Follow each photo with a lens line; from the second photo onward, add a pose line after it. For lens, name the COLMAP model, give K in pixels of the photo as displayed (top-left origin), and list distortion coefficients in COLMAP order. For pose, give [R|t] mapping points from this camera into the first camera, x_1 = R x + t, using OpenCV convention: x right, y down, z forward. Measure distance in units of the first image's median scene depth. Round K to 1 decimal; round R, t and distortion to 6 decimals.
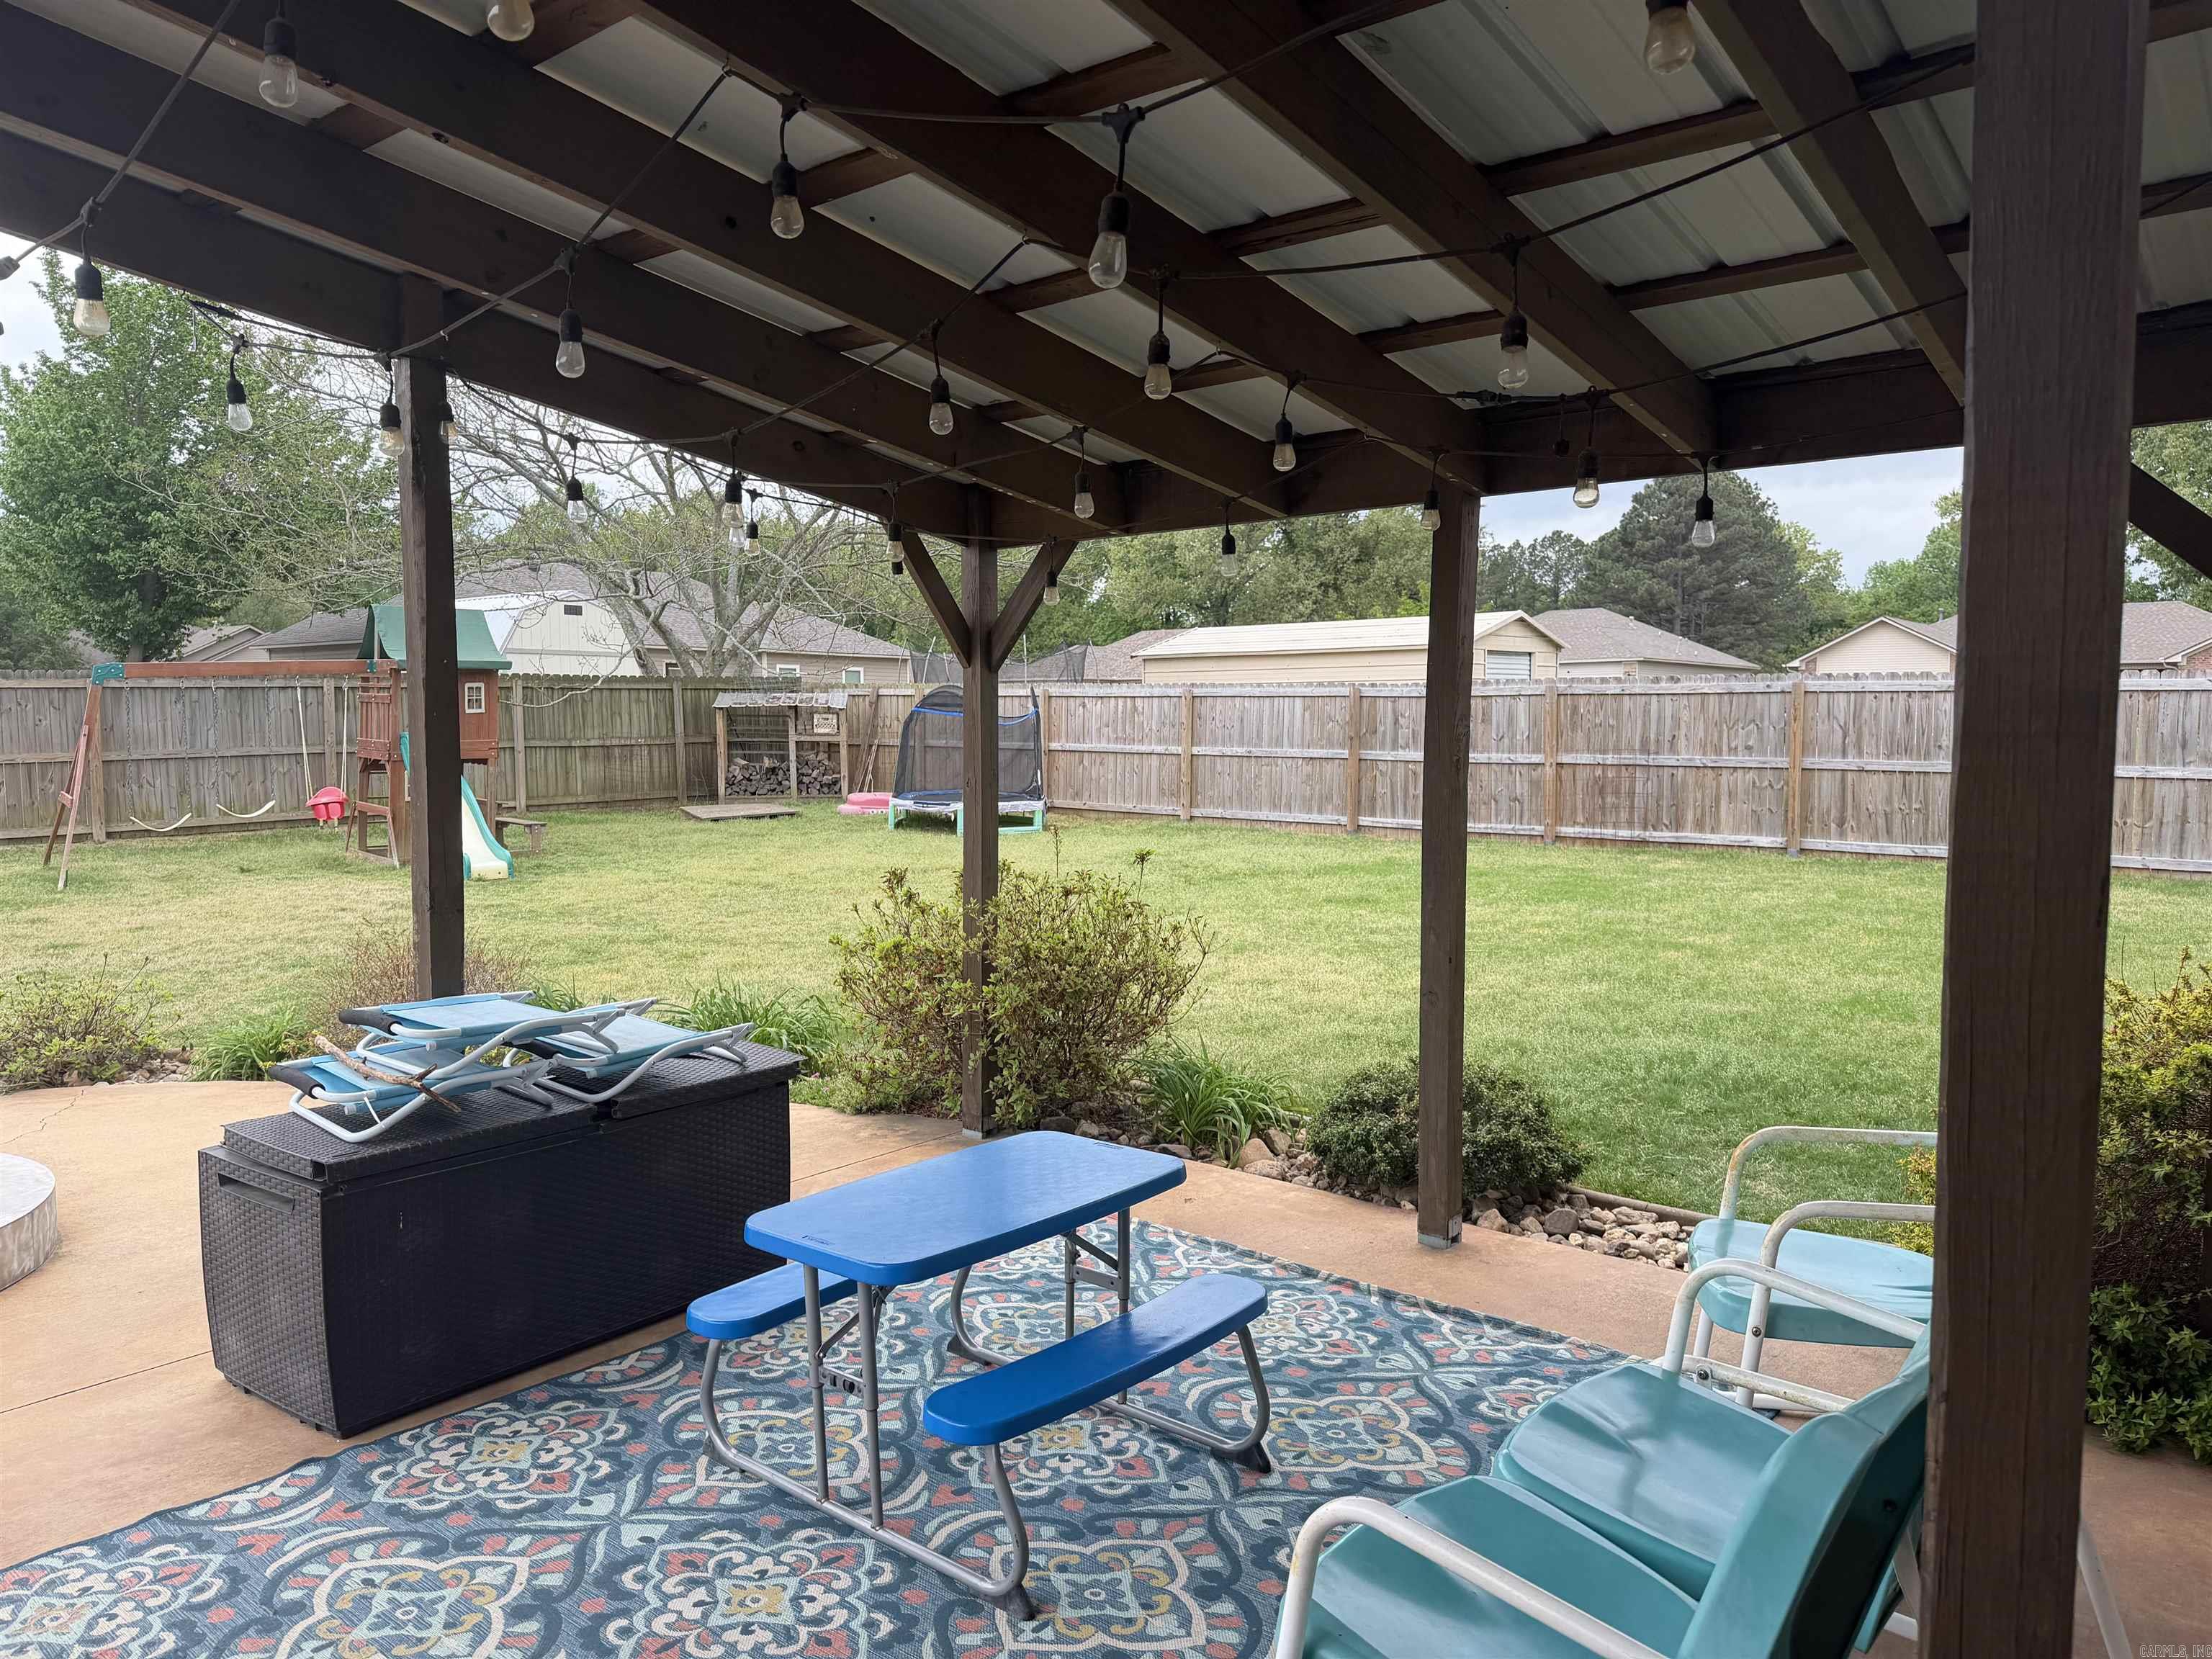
lens RADIAL K [[1558.9, 0, 1105.9], [0, 1558.9, 839.1], [0, 0, 1]] dist [0.091785, -0.142151]
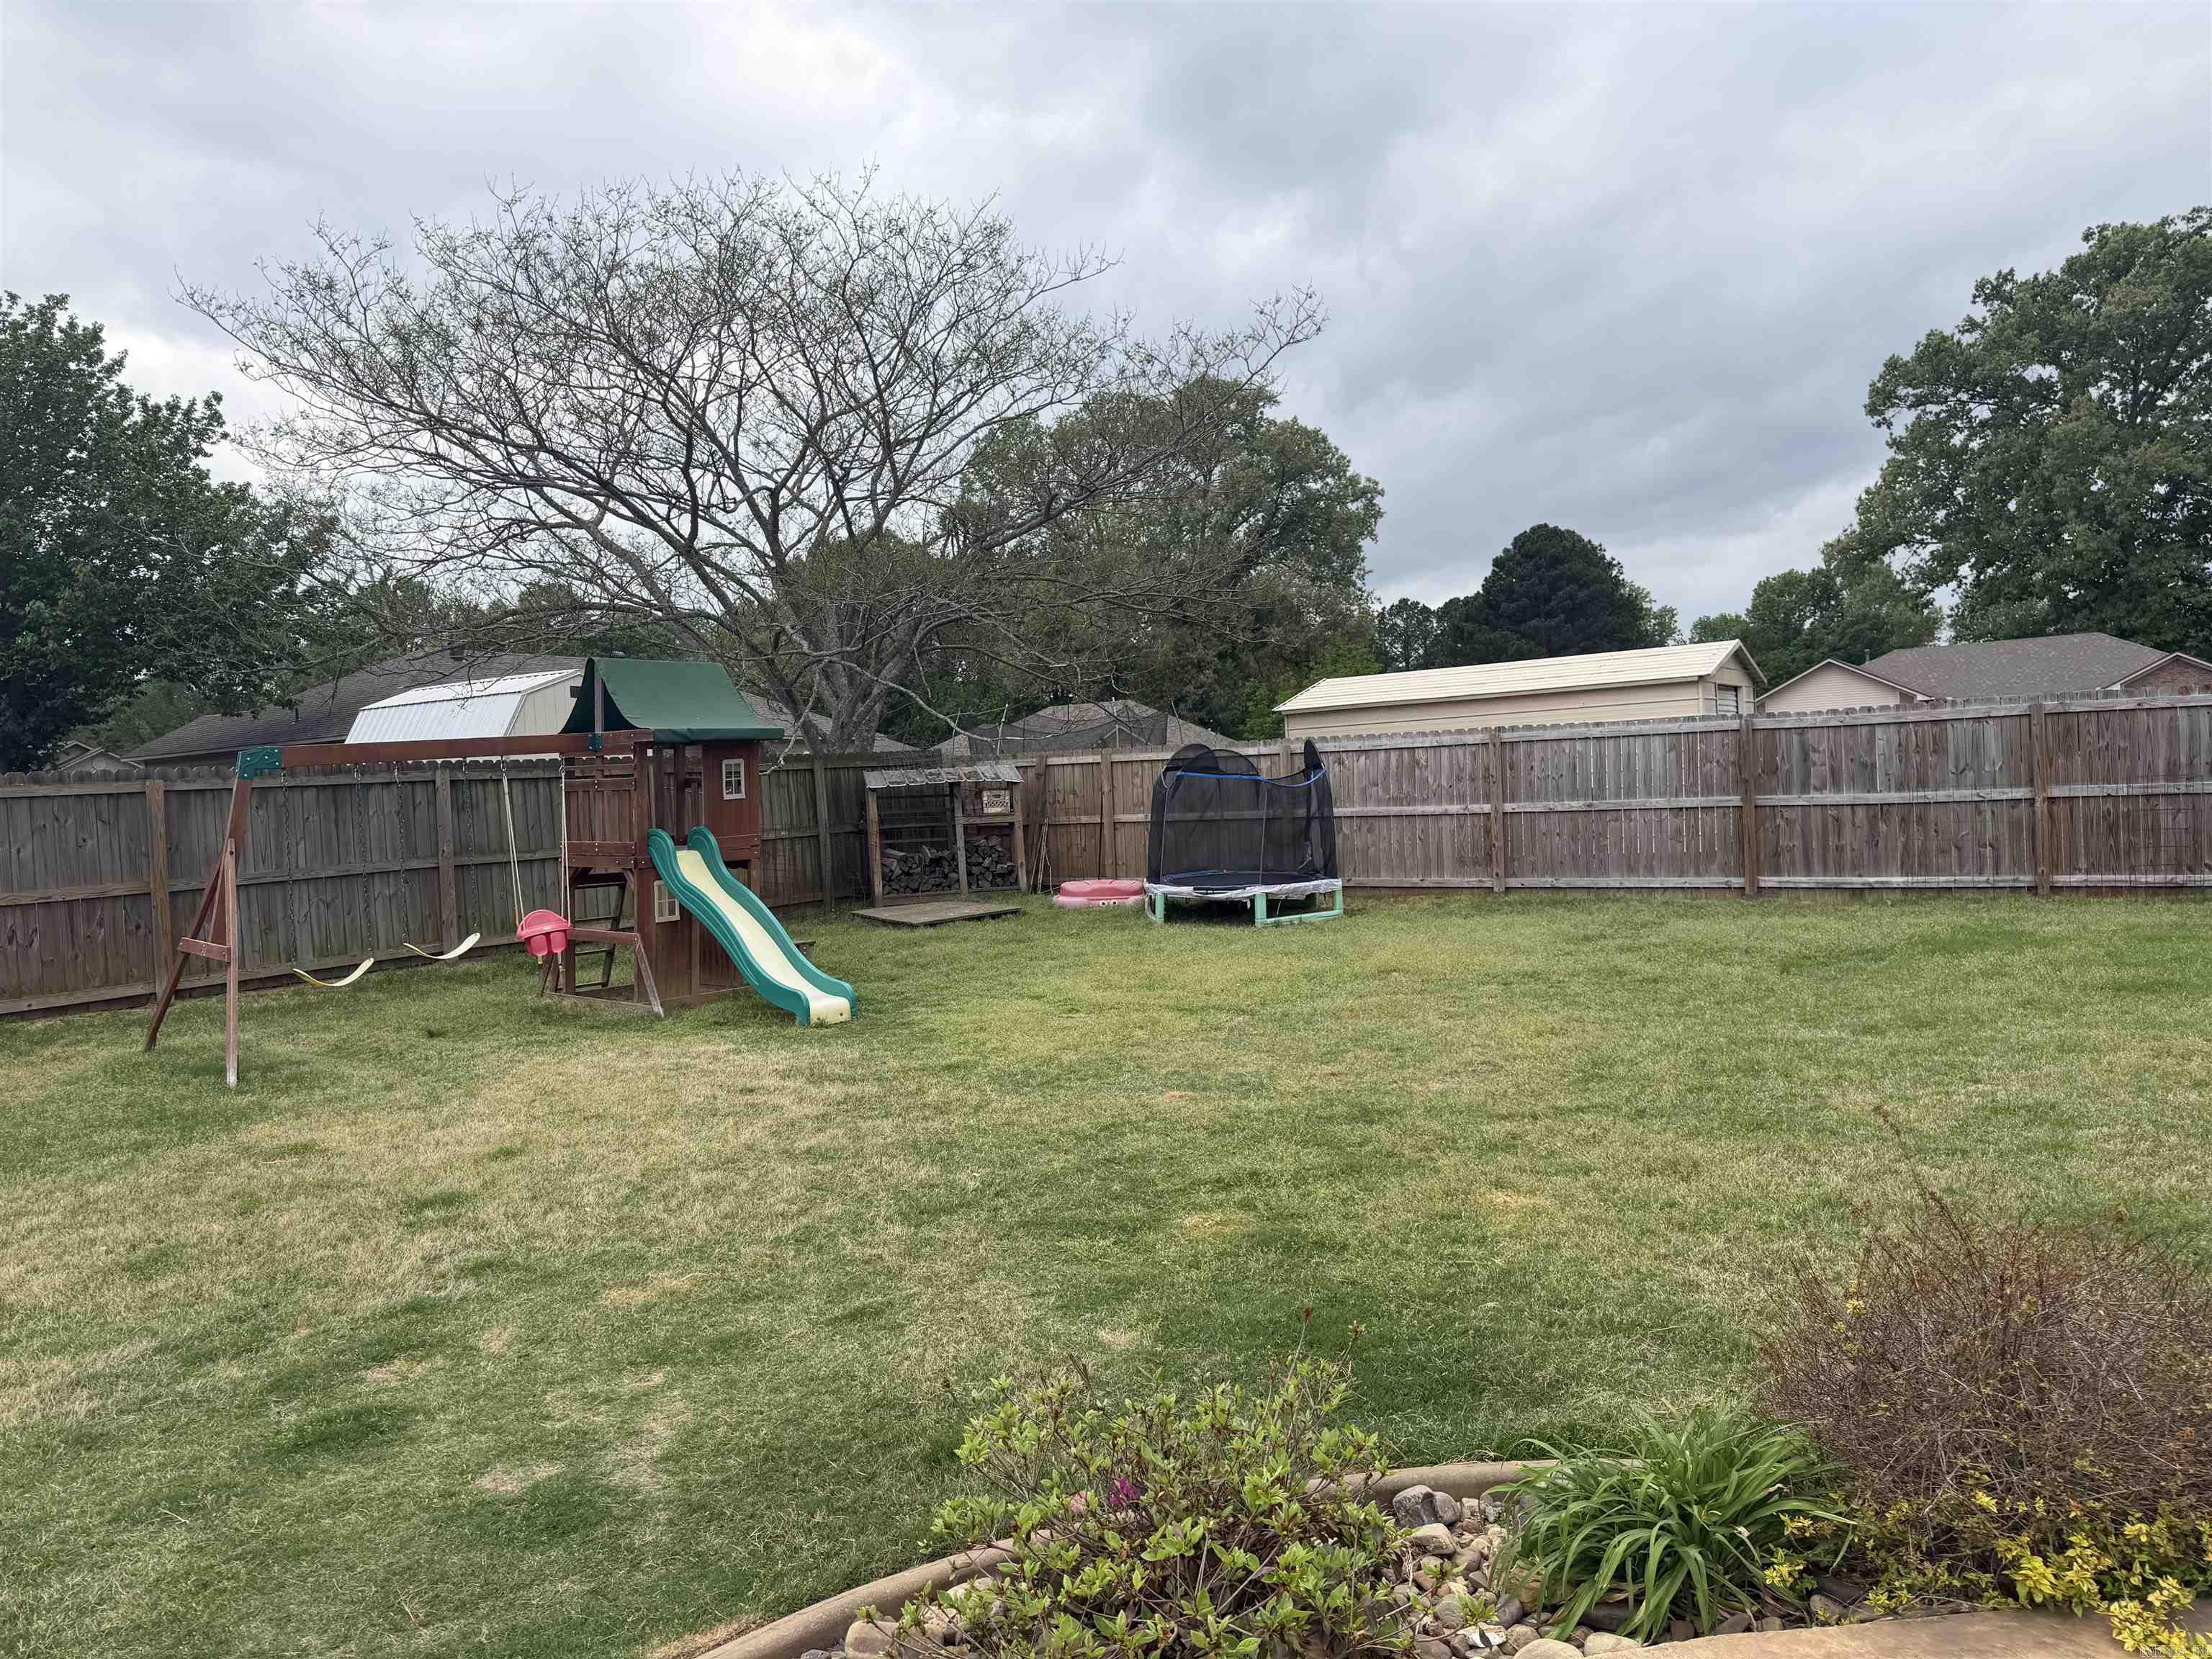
lens RADIAL K [[1558.9, 0, 1105.9], [0, 1558.9, 839.1], [0, 0, 1]] dist [0.091785, -0.142151]
pose [[0.993706, -0.050738, 0.099866, -0.237611], [0.055836, 0.997240, -0.048929, -0.011785], [-0.097107, 0.054197, 0.993797, 0.197293]]
